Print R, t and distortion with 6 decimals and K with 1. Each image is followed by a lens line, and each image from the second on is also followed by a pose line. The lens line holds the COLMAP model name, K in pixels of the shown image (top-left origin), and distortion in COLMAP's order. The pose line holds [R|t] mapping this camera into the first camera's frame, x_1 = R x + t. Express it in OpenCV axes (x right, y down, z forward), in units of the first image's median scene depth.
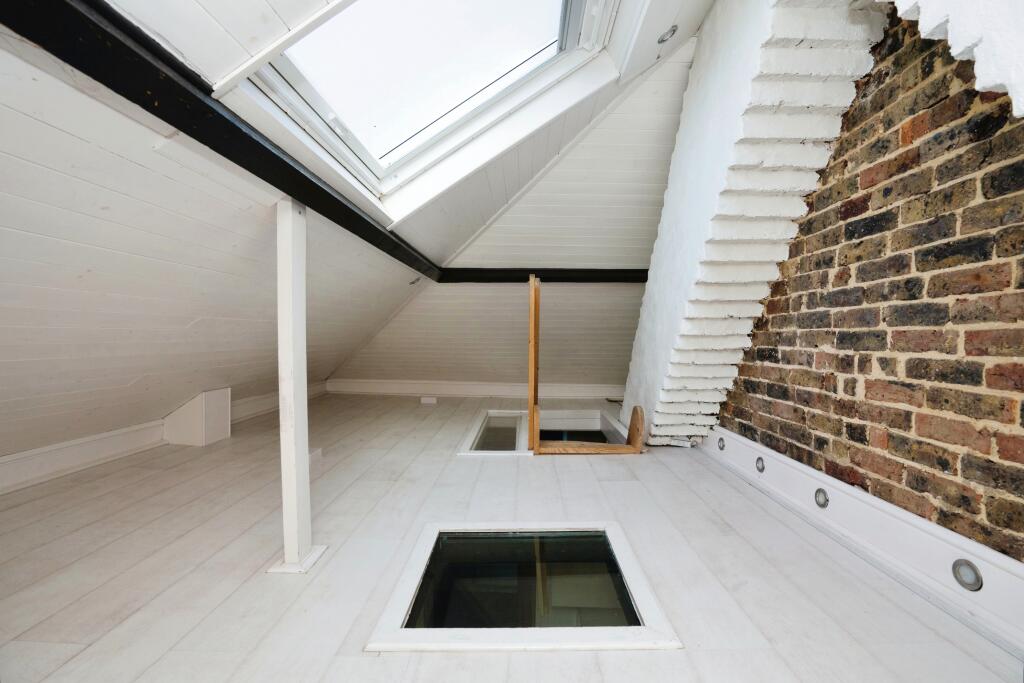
lens RADIAL K [[487.3, 0, 512.8], [0, 487.3, 369.5], [0, 0, 1]] dist [-0.066904, 0.031854]
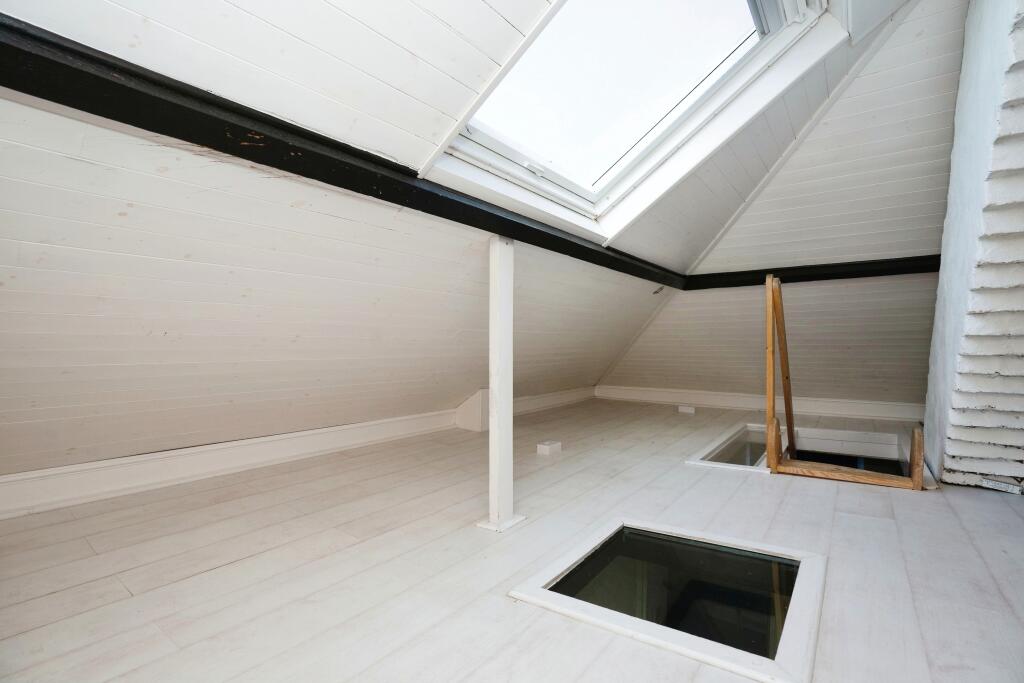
lens RADIAL K [[487.0, 0, 511.9], [0, 487.0, 359.0], [0, 0, 1]] dist [-0.066663, 0.031693]
pose [[0.809691, 0.004678, -0.586838, 0.185565], [-0.032617, 0.998781, -0.037041, 0.013536], [0.585949, 0.049133, 0.808857, -0.008475]]
